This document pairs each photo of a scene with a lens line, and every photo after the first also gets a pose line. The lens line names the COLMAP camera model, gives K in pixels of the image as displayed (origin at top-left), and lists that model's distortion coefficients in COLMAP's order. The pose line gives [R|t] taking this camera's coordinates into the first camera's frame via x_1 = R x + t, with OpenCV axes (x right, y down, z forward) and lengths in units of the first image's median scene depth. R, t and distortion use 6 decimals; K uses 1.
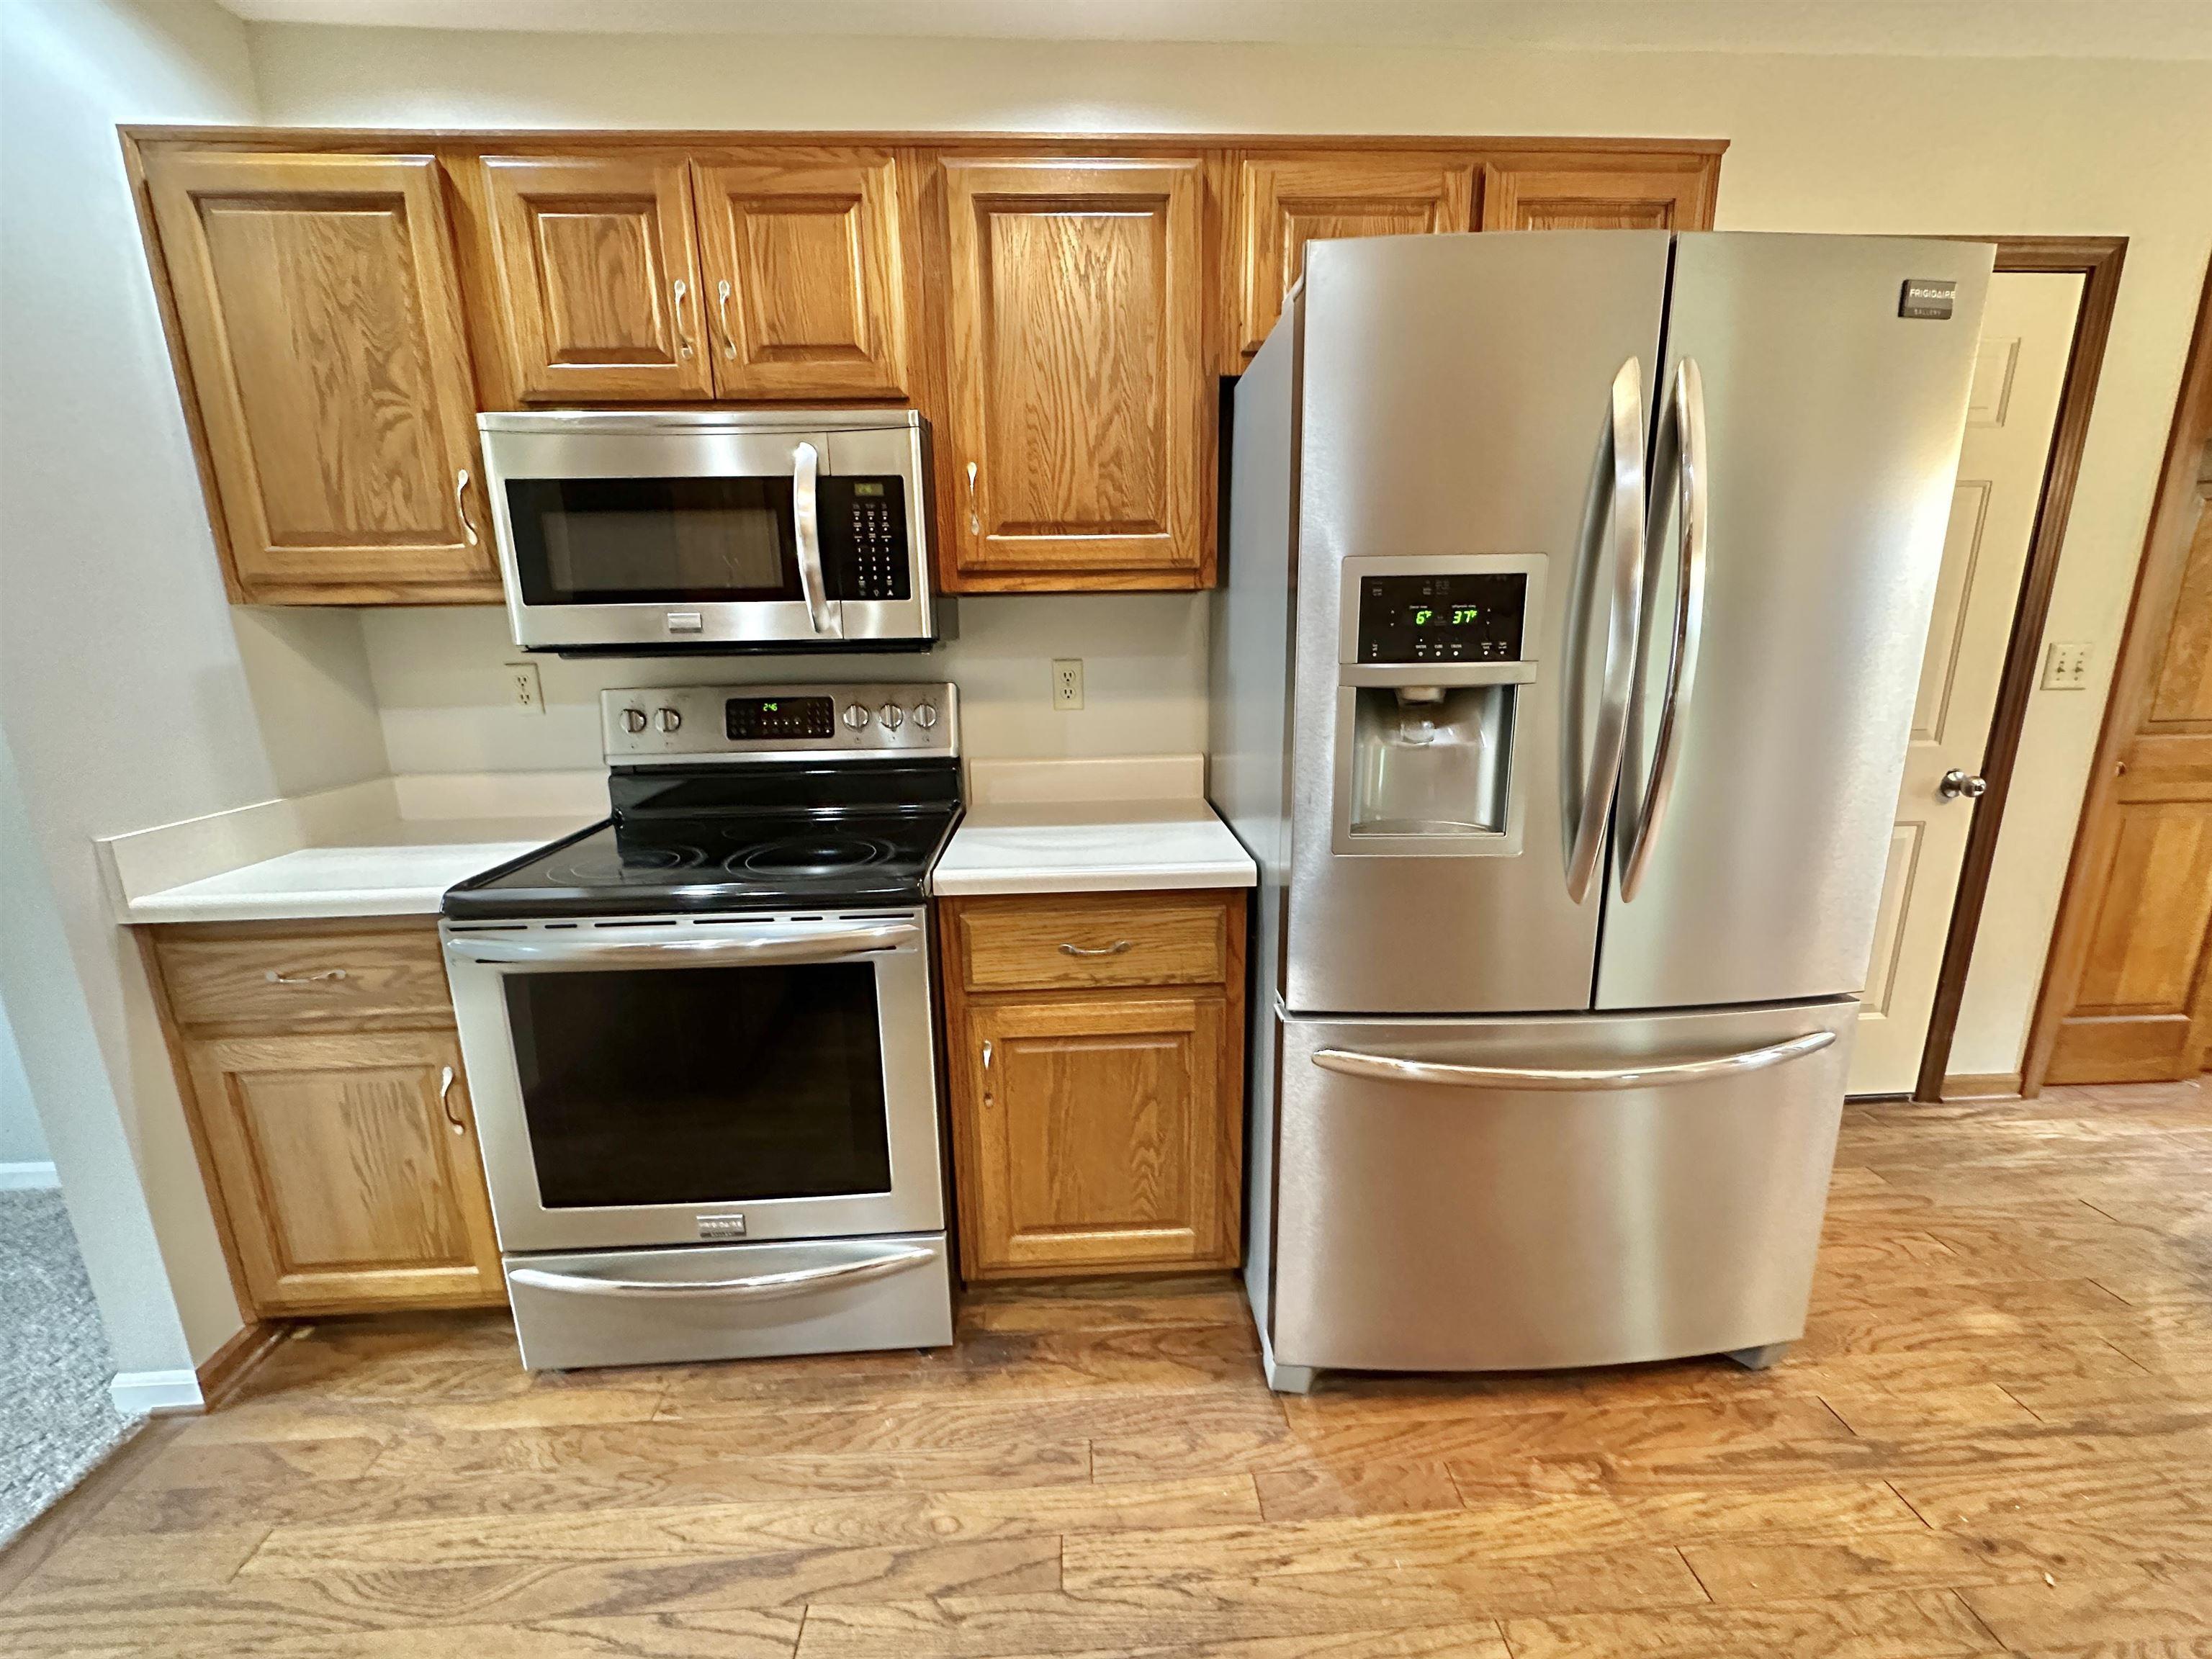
lens RADIAL K [[881.8, 0, 1108.5], [0, 881.8, 828.0], [0, 0, 1]] dist [-0.002945, 0.000204]
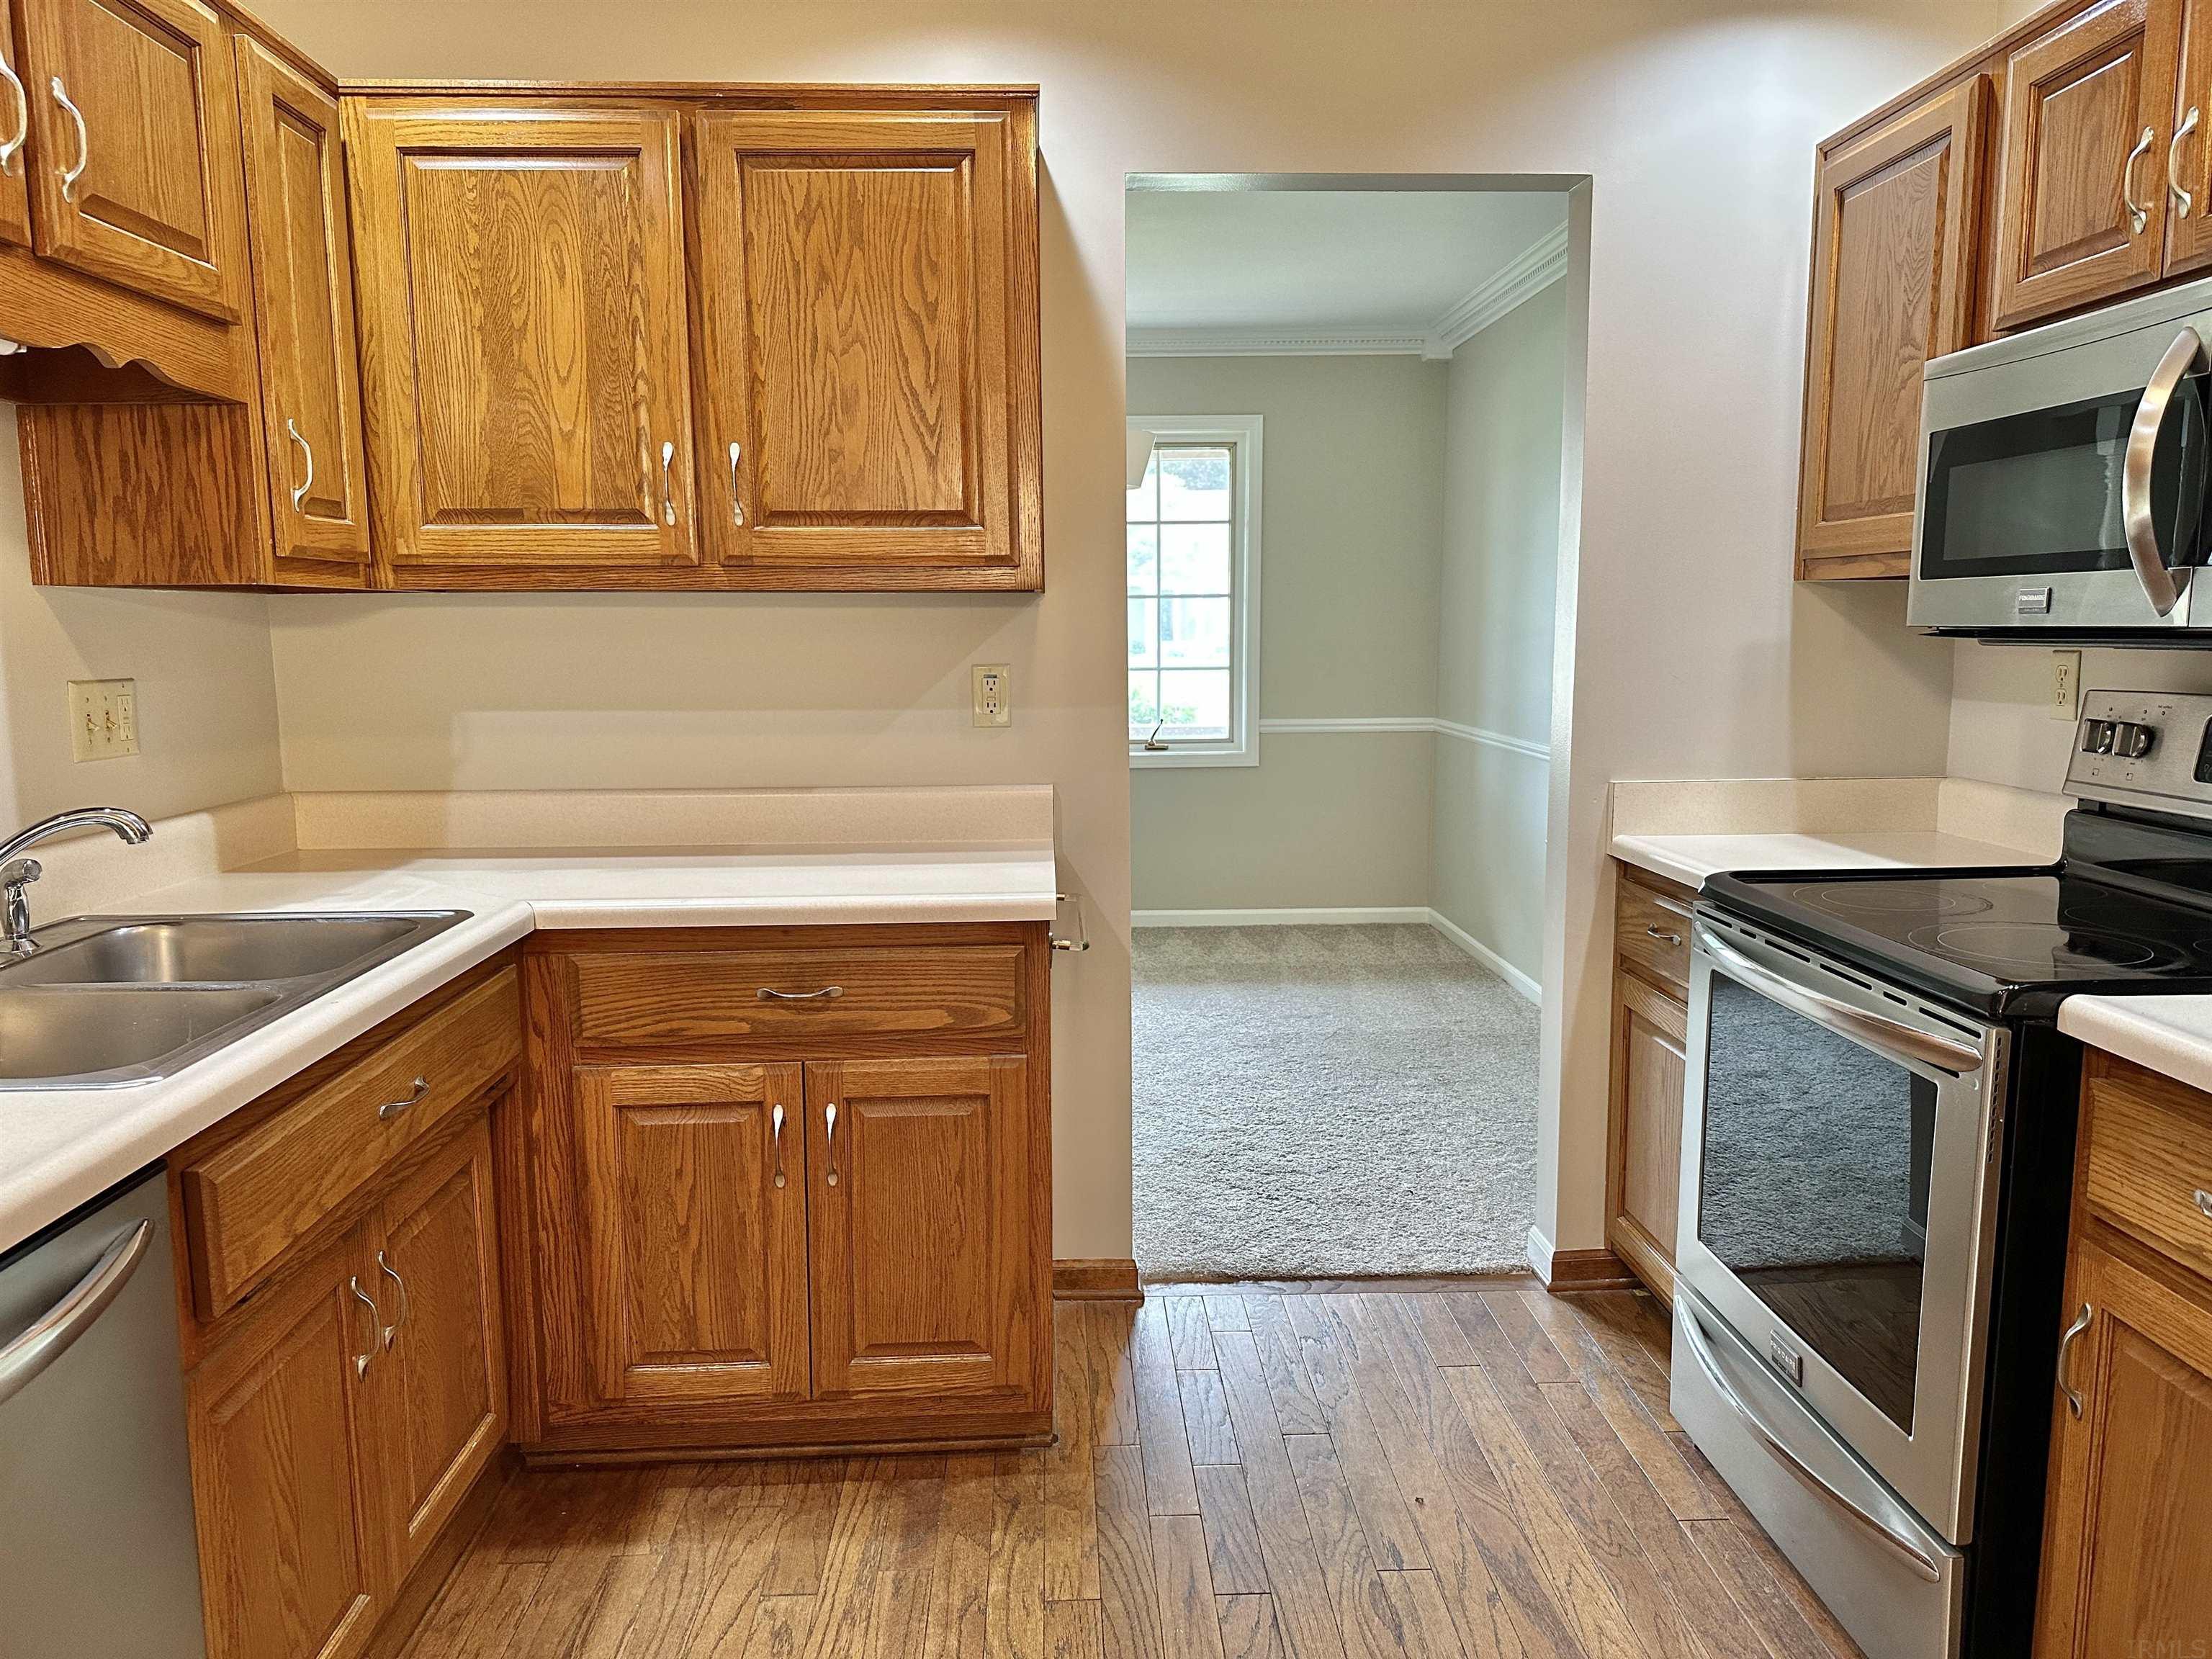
lens RADIAL K [[1544.9, 0, 1104.0], [0, 1544.9, 832.5], [0, 0, 1]] dist [0.072812, -0.085256]
pose [[-0.012316, 0.149627, -0.988666, 0.859259], [-0.217959, 0.964564, 0.148694, -0.074258], [0.975880, 0.217320, 0.020733, 0.268139]]
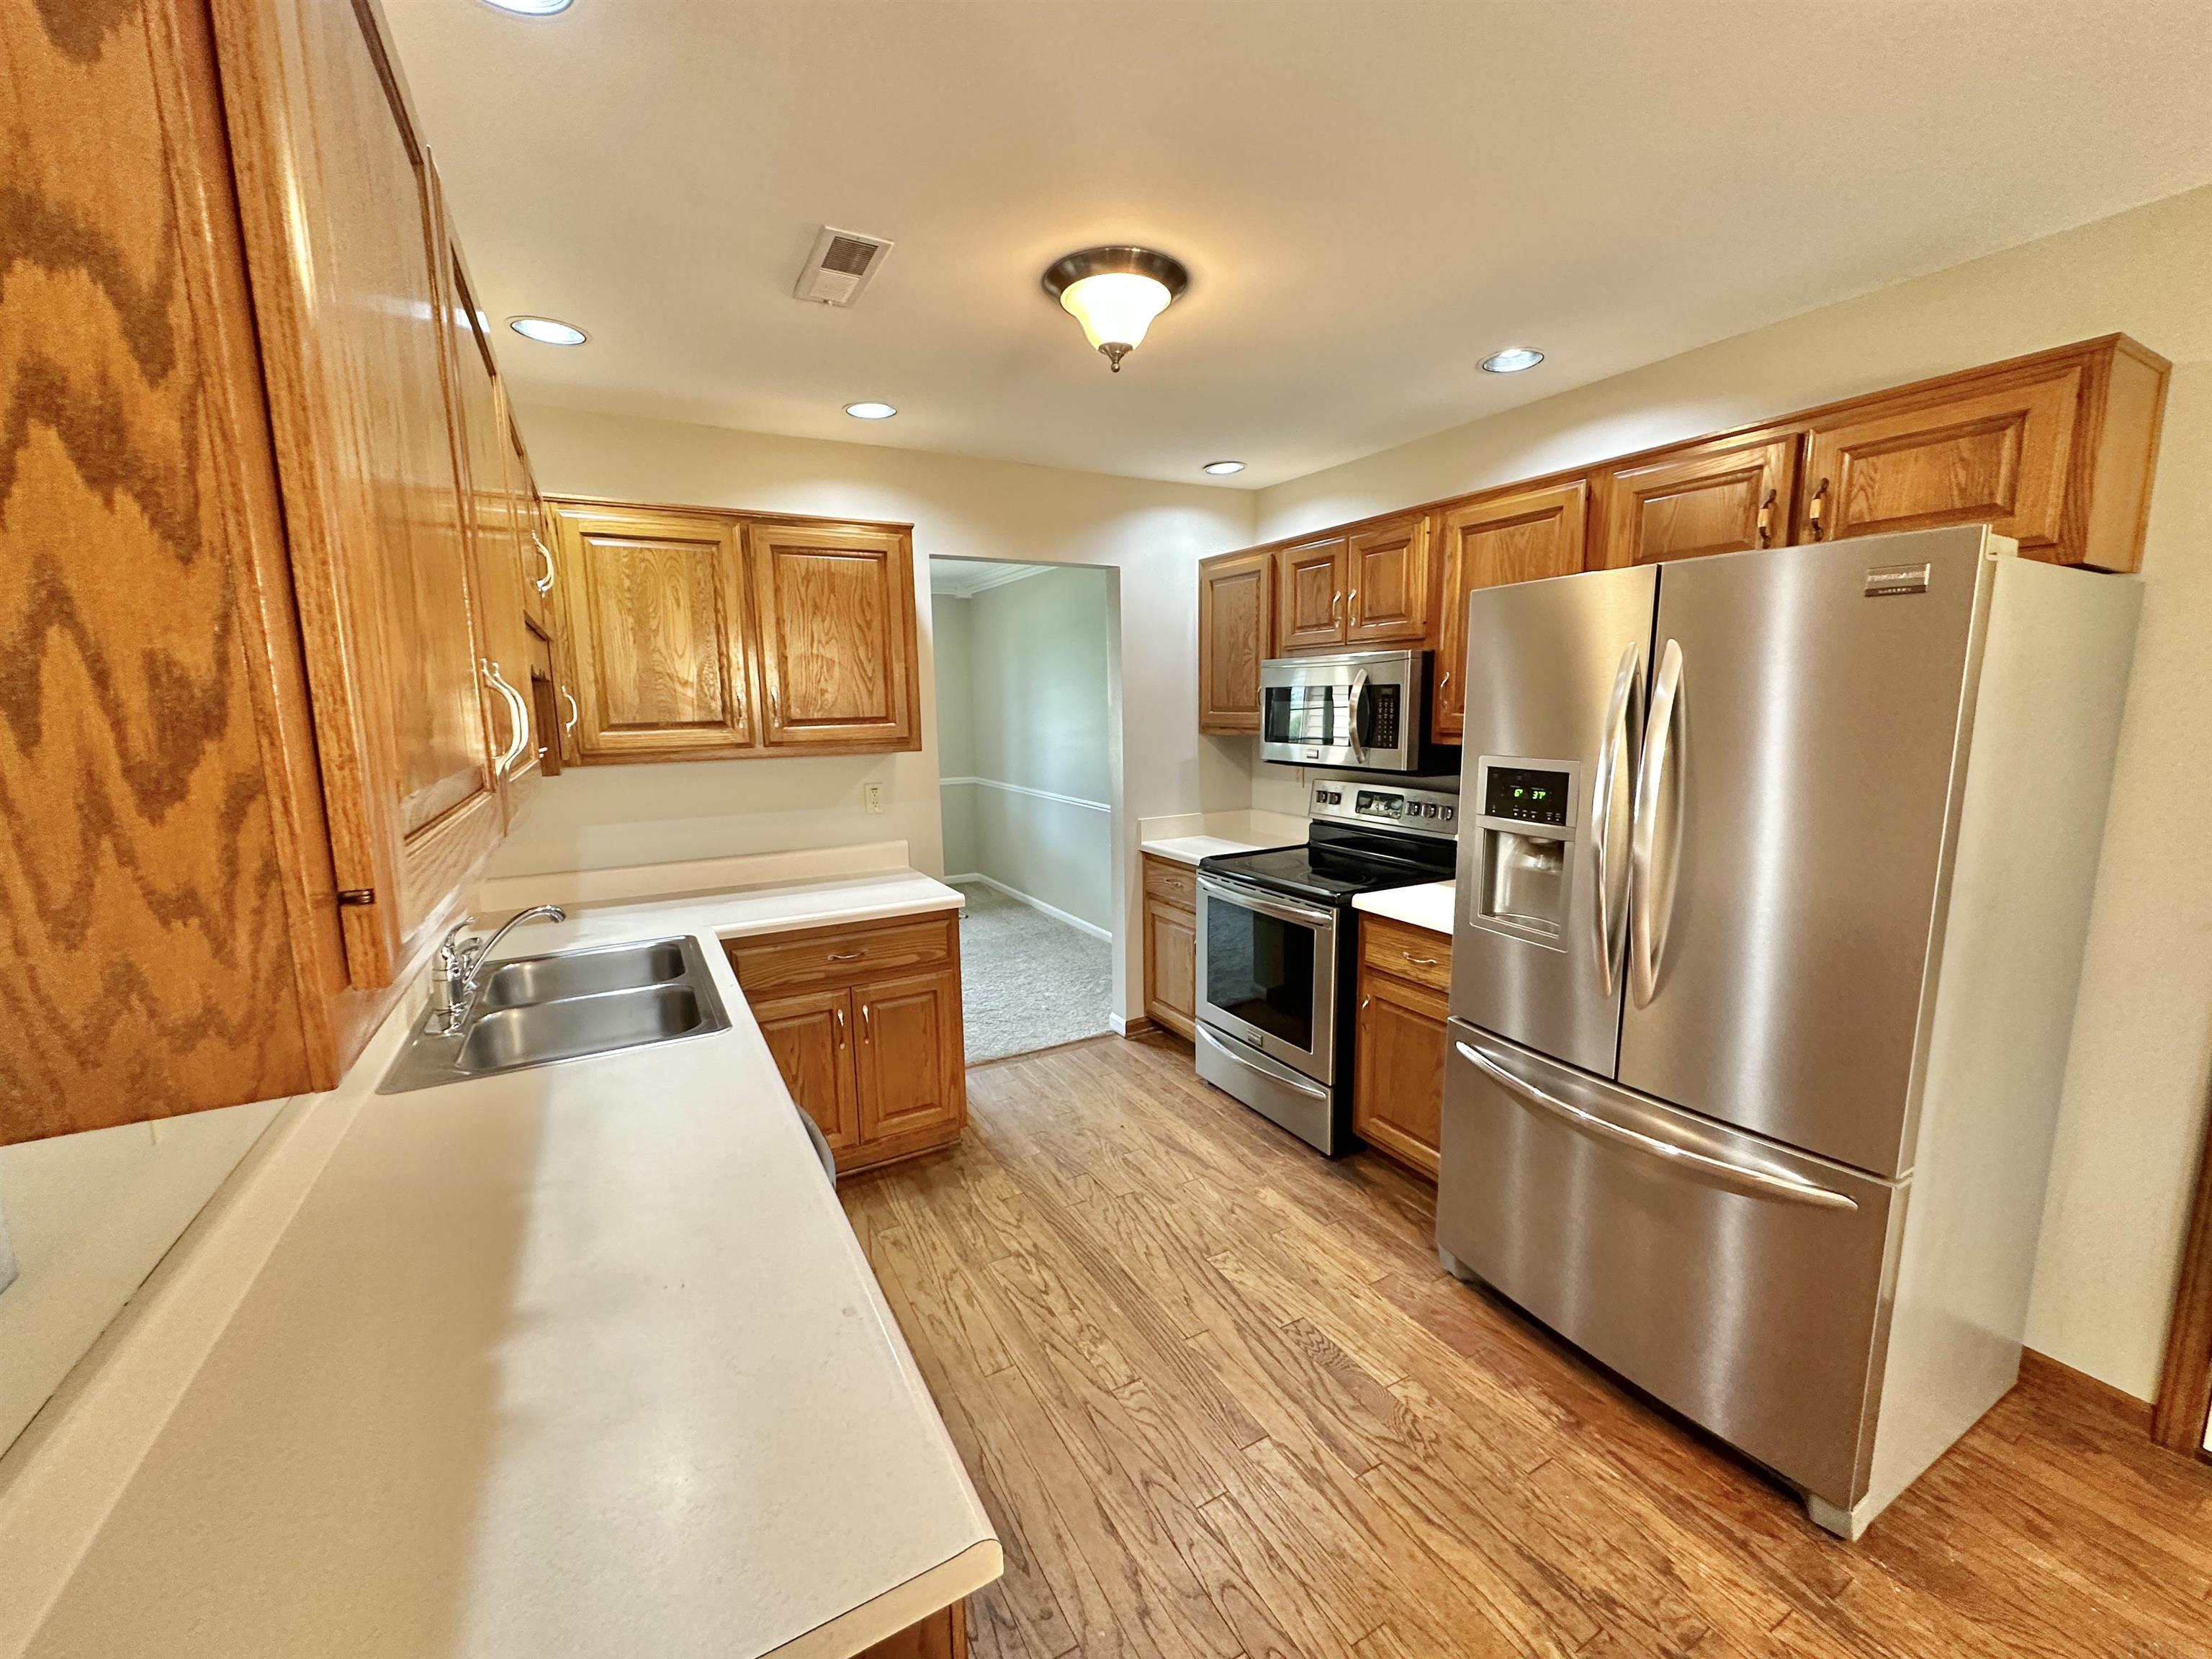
lens RADIAL K [[881.8, 0, 1108.5], [0, 881.8, 828.0], [0, 0, 1]] dist [-0.002945, 0.000204]
pose [[0.441596, 0.141224, -0.886030, 1.175756], [-0.193323, 0.979315, 0.059740, -0.097015], [0.876139, 0.144909, 0.459764, -0.341046]]
